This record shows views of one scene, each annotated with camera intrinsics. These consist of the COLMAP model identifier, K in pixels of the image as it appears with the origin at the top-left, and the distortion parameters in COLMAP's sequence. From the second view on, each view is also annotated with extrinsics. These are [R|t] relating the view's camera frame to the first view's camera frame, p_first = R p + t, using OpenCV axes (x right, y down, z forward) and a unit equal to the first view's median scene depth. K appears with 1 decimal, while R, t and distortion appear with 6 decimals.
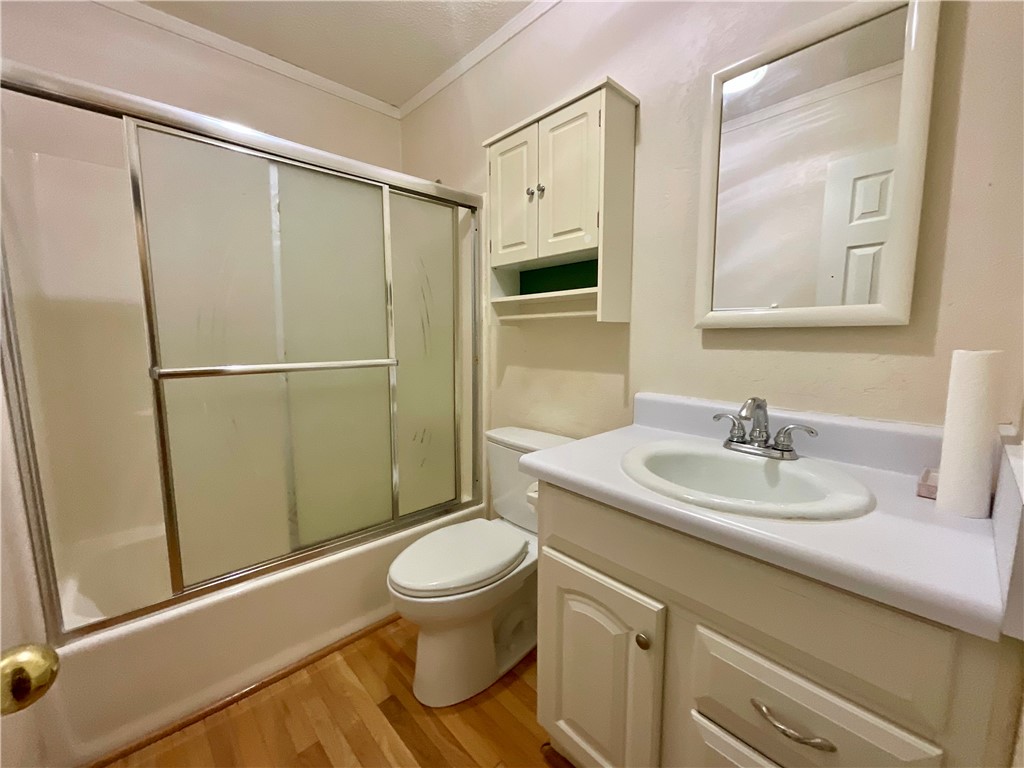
lens RADIAL K [[416.8, 0, 521.6], [0, 416.8, 387.5], [0, 0, 1]] dist [-0.003346, -0.001633]
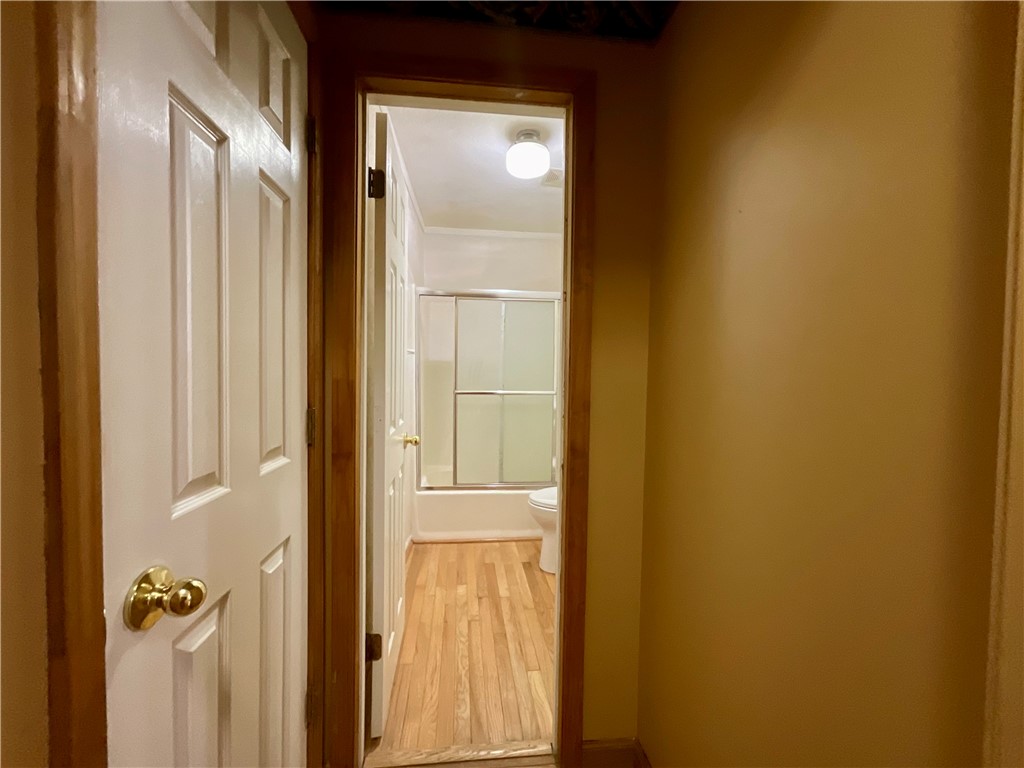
lens RADIAL K [[416.8, 0, 508.2], [0, 416.8, 380.3], [0, 0, 1]] dist [-0.003346, -0.001633]
pose [[0.790128, 0.027147, -0.612340, 0.812960], [-0.083131, 0.994534, -0.063177, 0.022317], [0.607278, 0.100822, 0.788066, -0.715362]]
